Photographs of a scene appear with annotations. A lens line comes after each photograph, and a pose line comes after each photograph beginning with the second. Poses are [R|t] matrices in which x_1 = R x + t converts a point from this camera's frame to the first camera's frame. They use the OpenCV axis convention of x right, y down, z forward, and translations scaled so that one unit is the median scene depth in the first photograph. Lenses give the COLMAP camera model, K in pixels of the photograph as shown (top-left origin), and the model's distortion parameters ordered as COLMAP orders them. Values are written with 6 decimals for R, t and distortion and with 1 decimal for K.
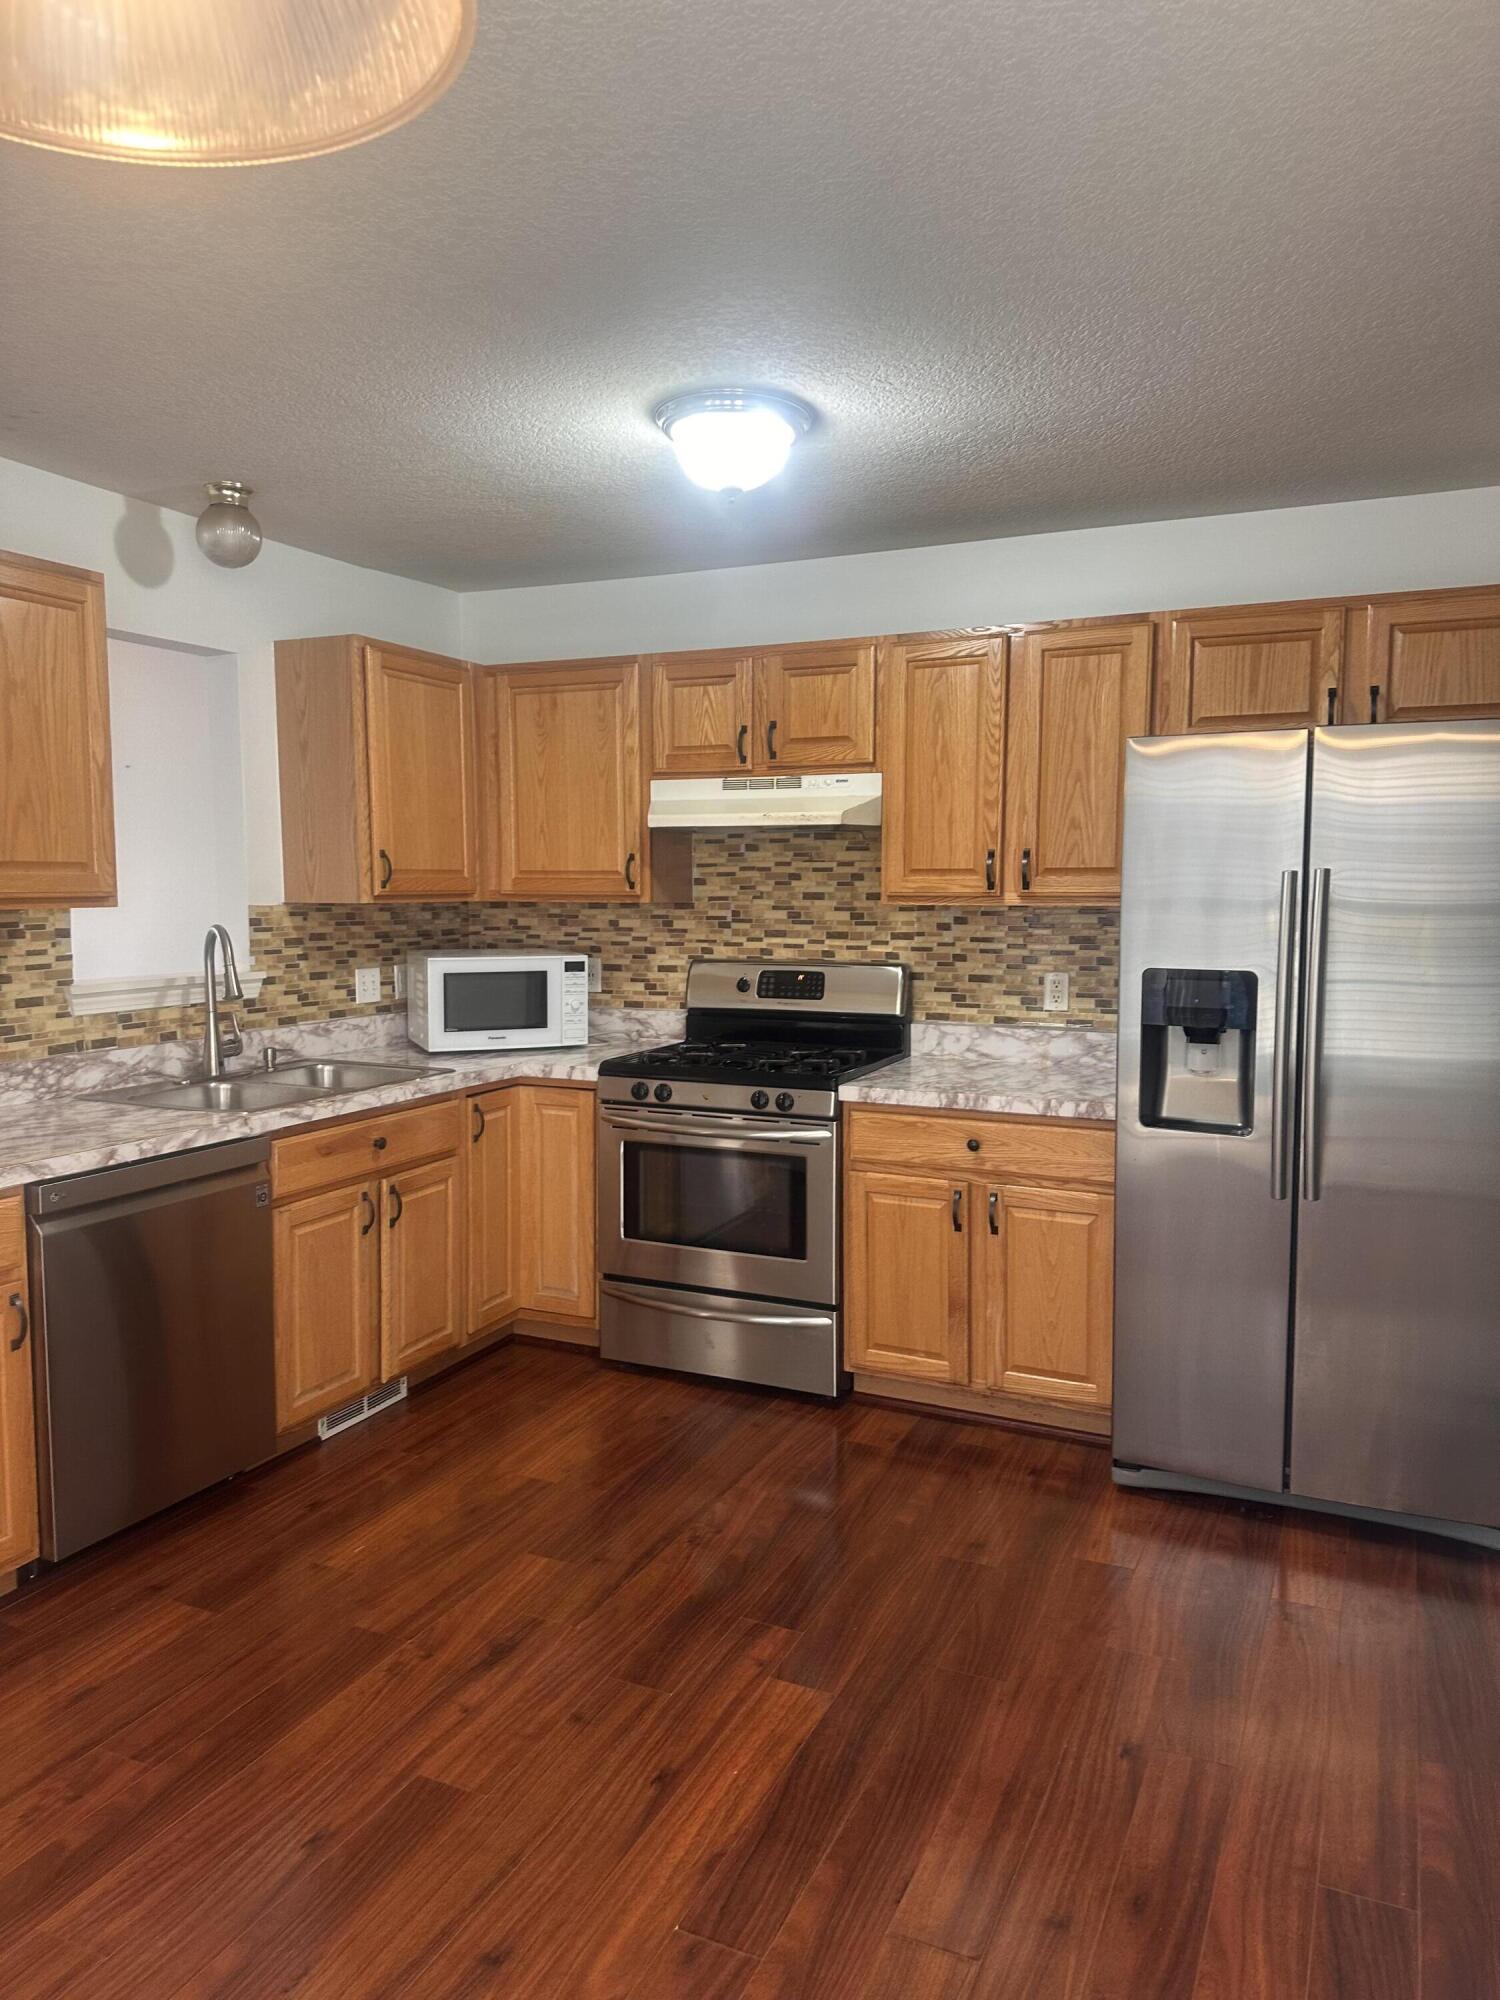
lens RADIAL K [[1392.1, 0, 750.0], [0, 1392.1, 1000.0], [0, 0, 1]] dist [0.125562, -0.167239]
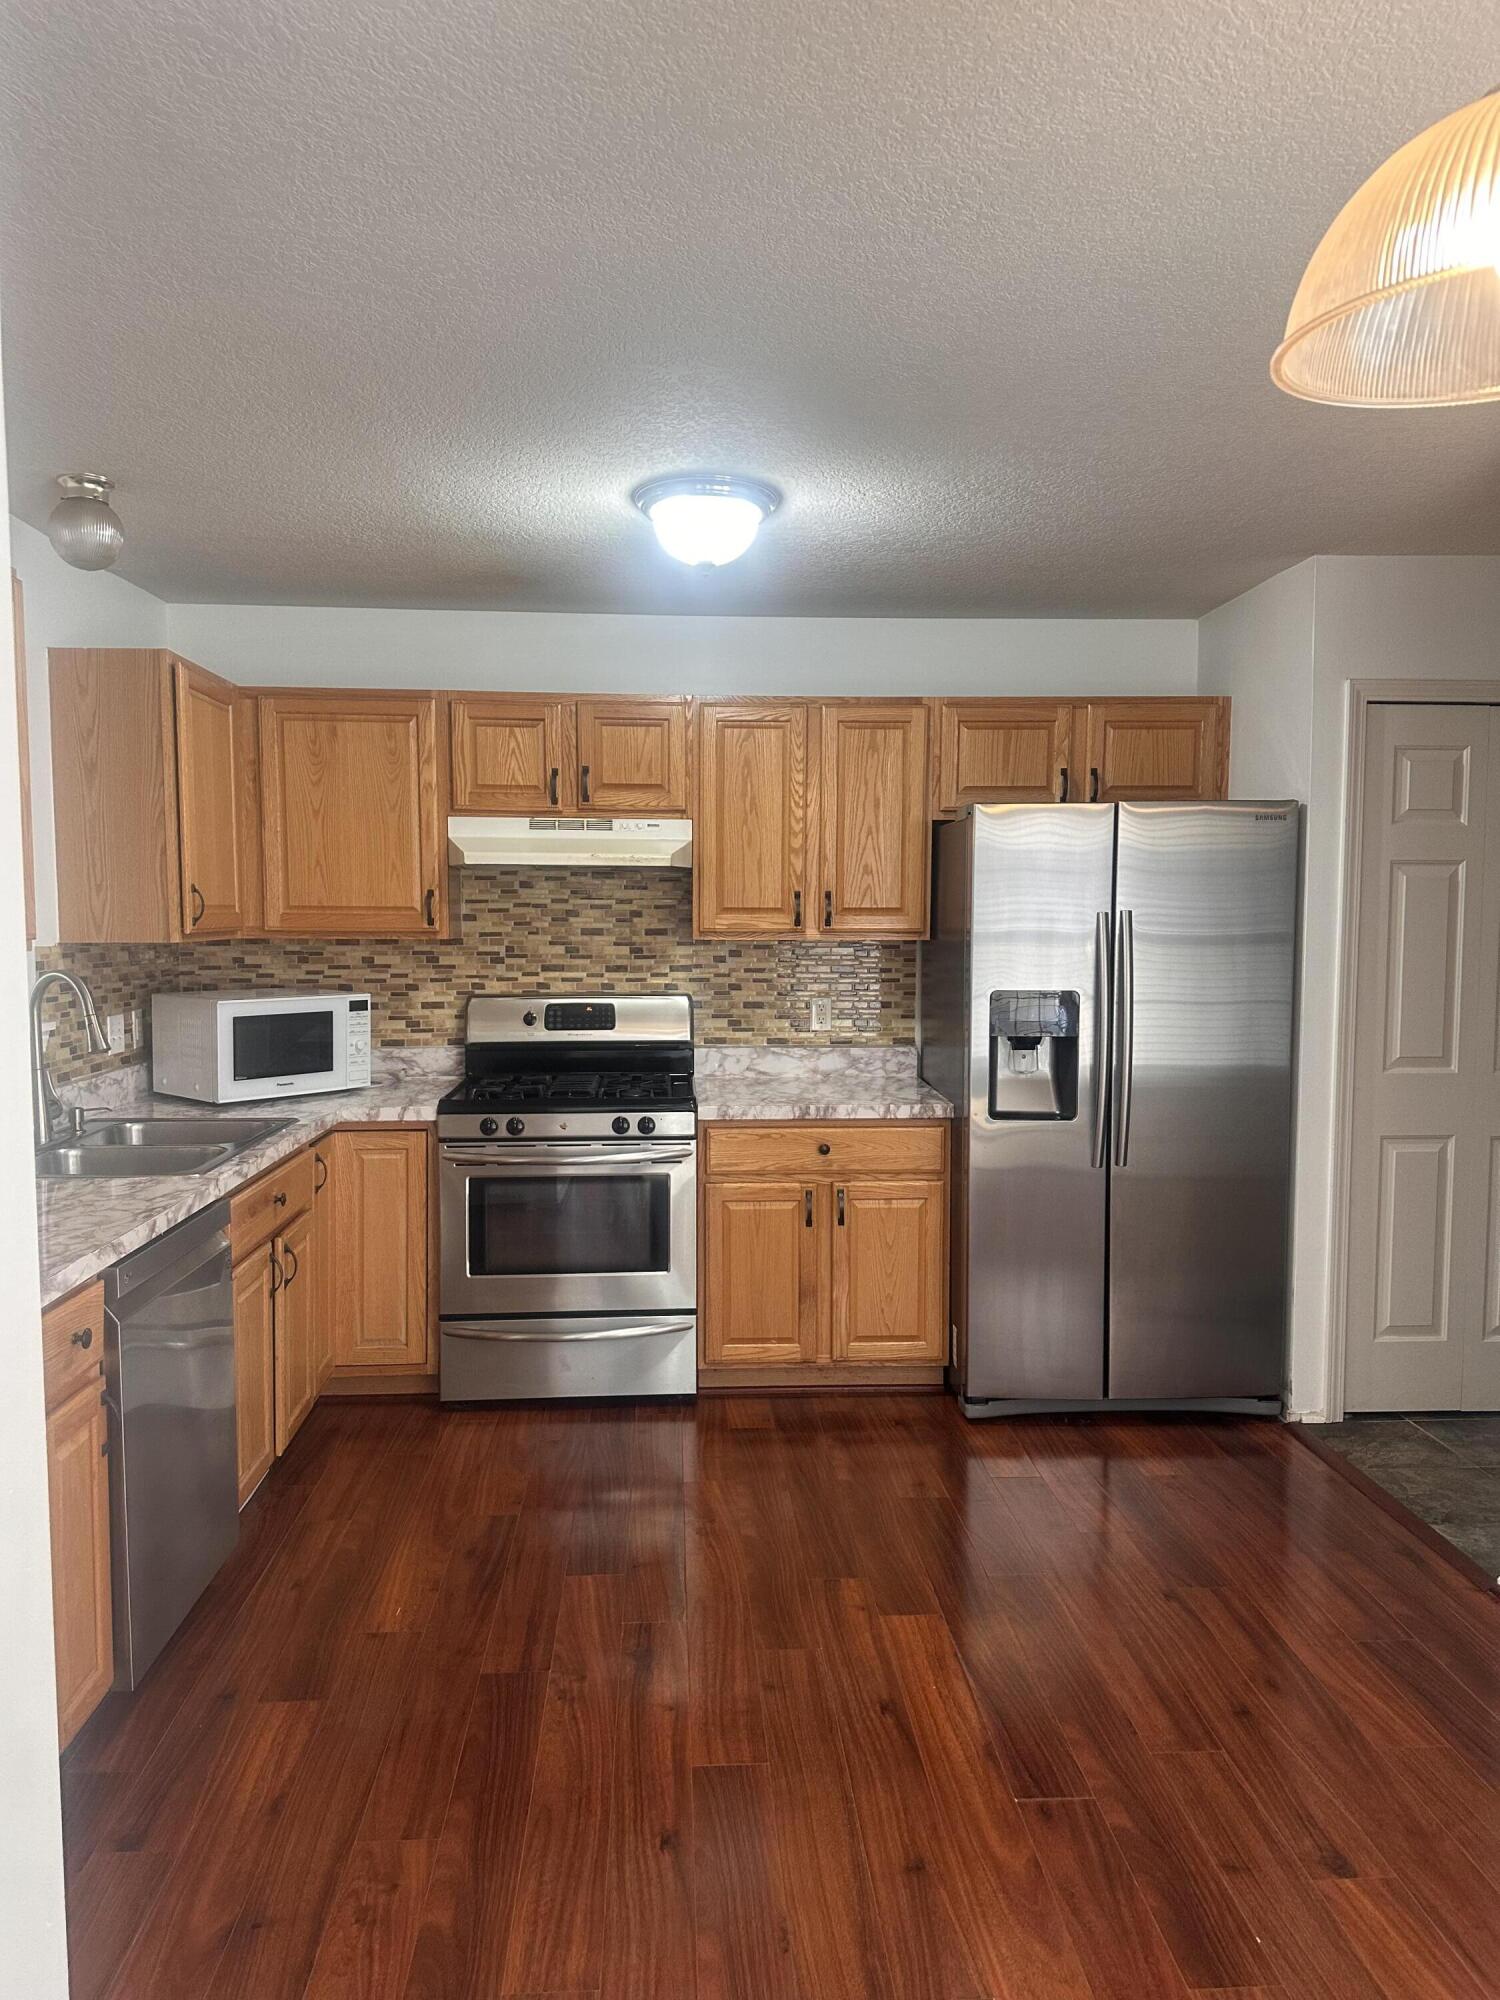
lens RADIAL K [[1394.3, 0, 751.1], [0, 1394.3, 1013.2], [0, 0, 1]] dist [0.140988, -0.175954]
pose [[0.880109, -0.033485, 0.473589, -0.371143], [0.039295, 0.999225, -0.002374, -0.006257], [-0.473142, 0.020699, 0.880743, 0.015893]]
